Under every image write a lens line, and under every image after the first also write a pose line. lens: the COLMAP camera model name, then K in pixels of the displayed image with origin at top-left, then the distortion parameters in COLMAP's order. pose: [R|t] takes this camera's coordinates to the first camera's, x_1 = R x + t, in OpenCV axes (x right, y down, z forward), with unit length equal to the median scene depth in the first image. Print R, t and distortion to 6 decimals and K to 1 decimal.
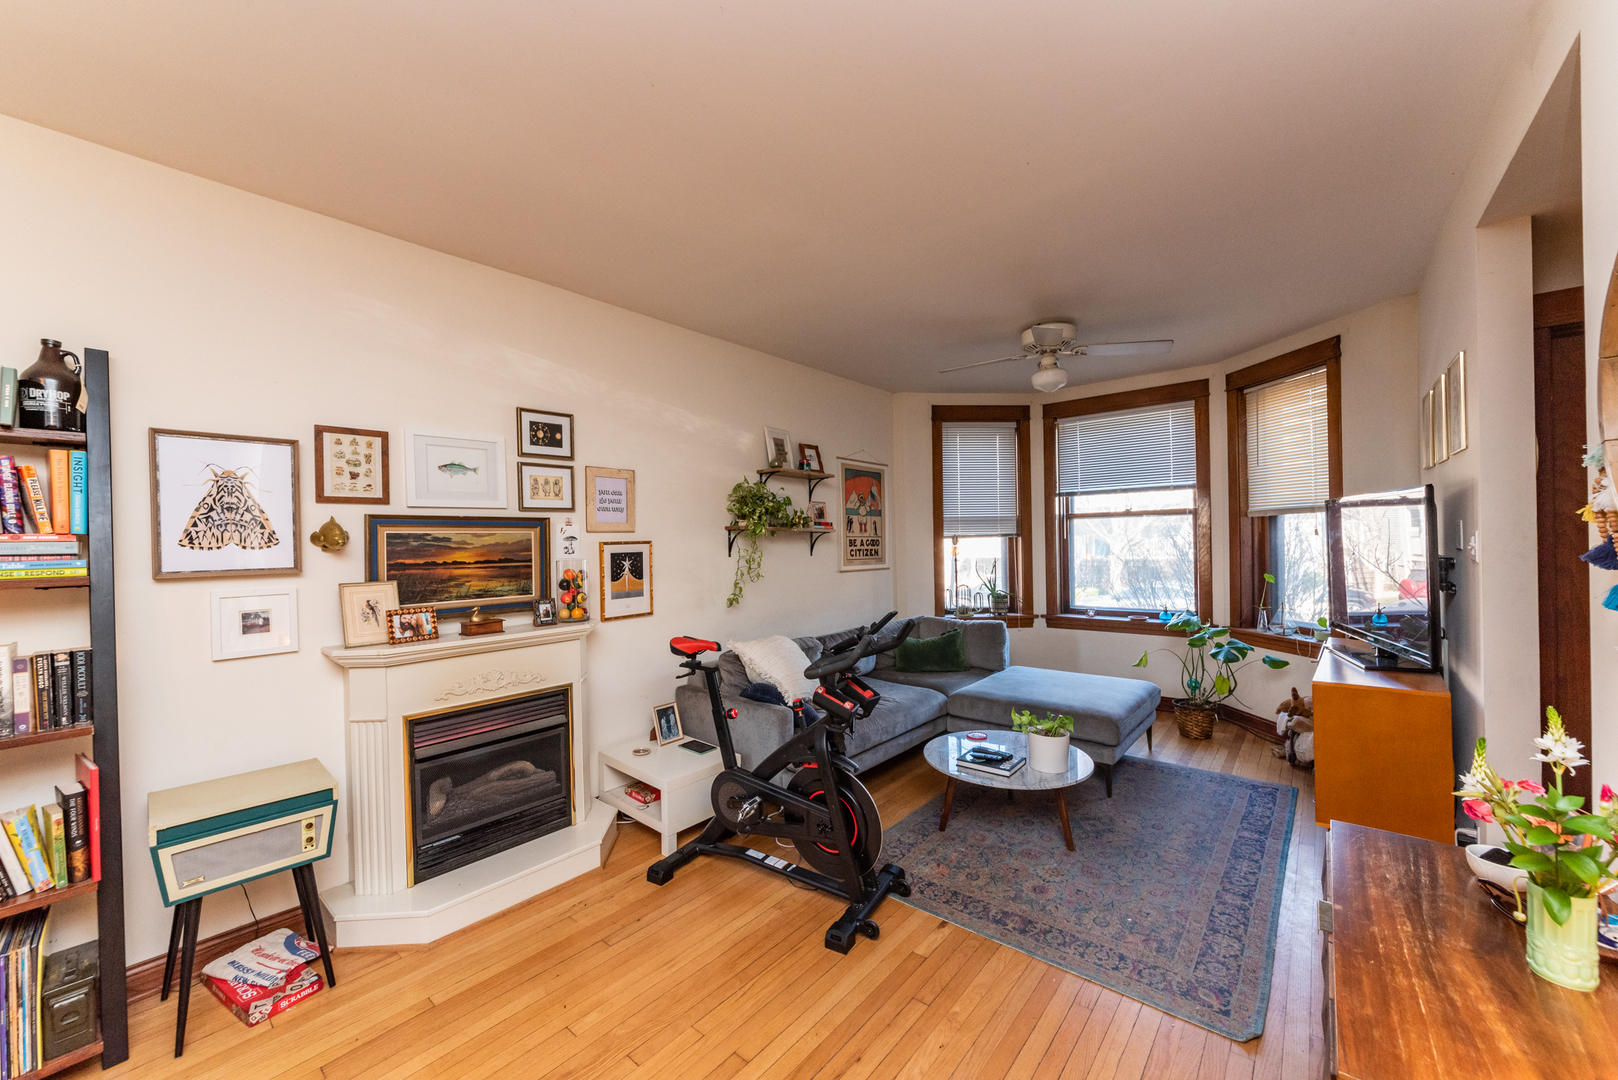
lens RADIAL K [[633.2, 0, 800.7], [0, 633.2, 541.2], [0, 0, 1]] dist [-0.015155, -0.000120]
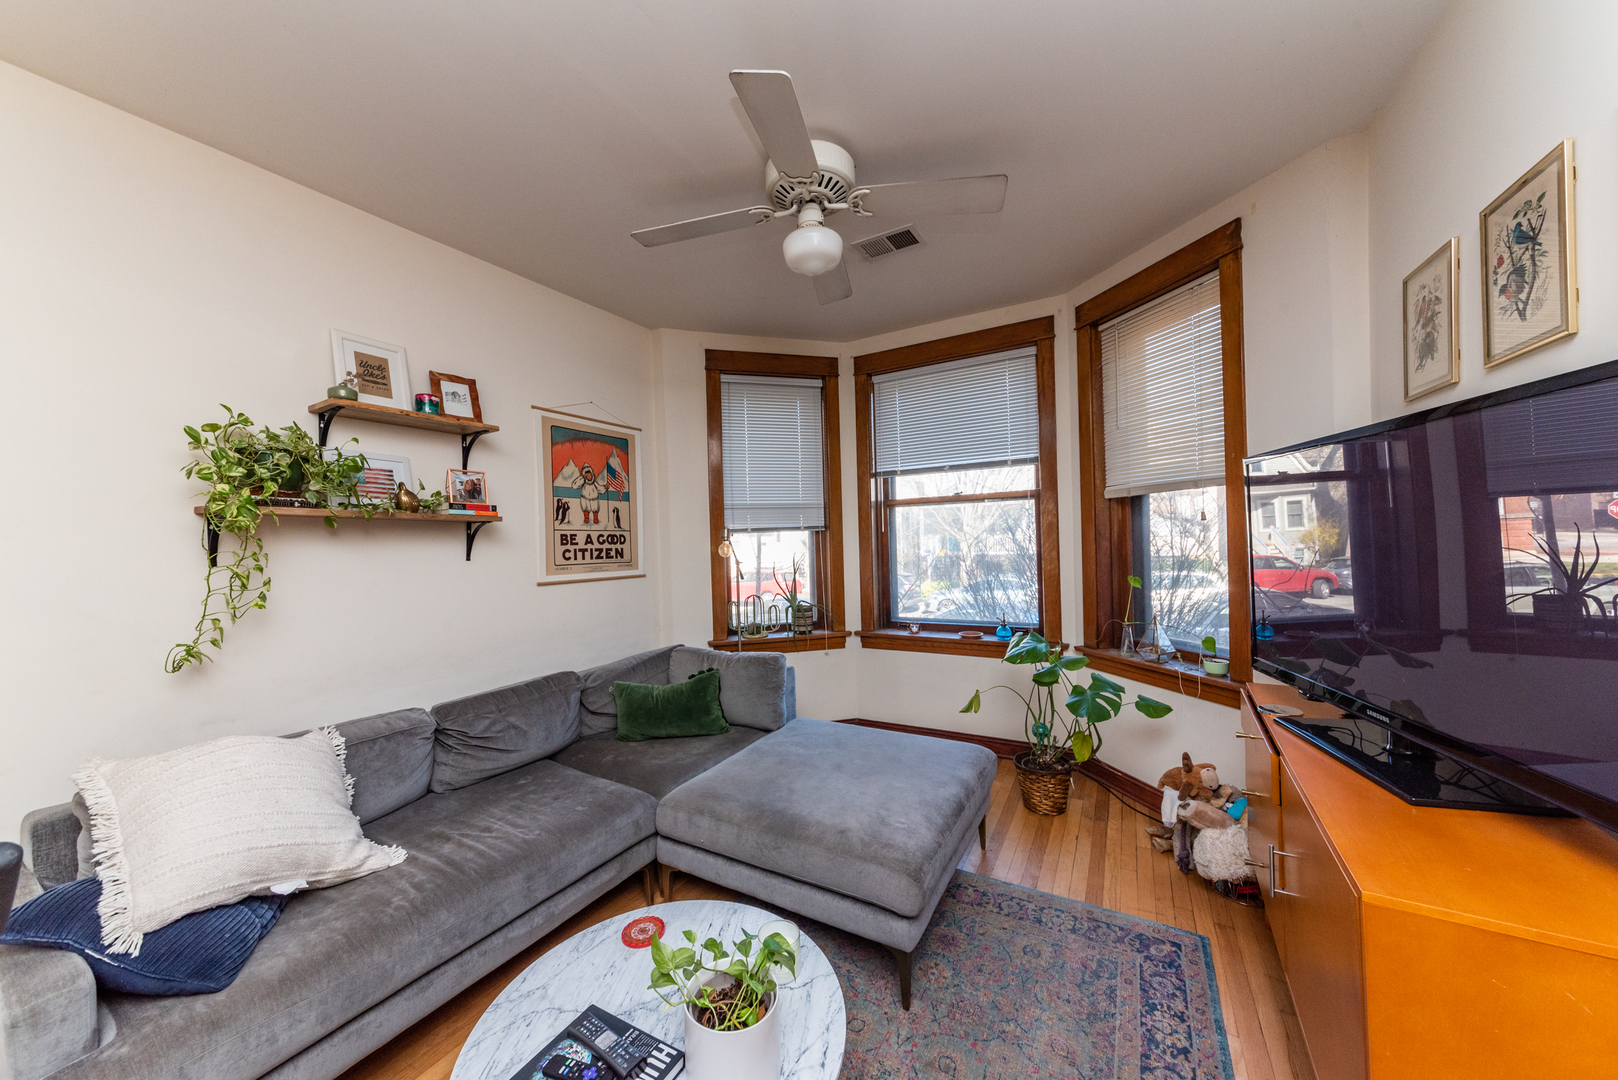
lens RADIAL K [[561.4, 0, 814.0], [0, 561.4, 540.6], [0, 0, 1]] dist [0.000210, -0.000209]
pose [[0.981470, -0.011208, 0.191286, 0.223250], [0.011237, 0.999936, 0.000930, 0.006224], [-0.191285, 0.001237, 0.981534, 0.374050]]
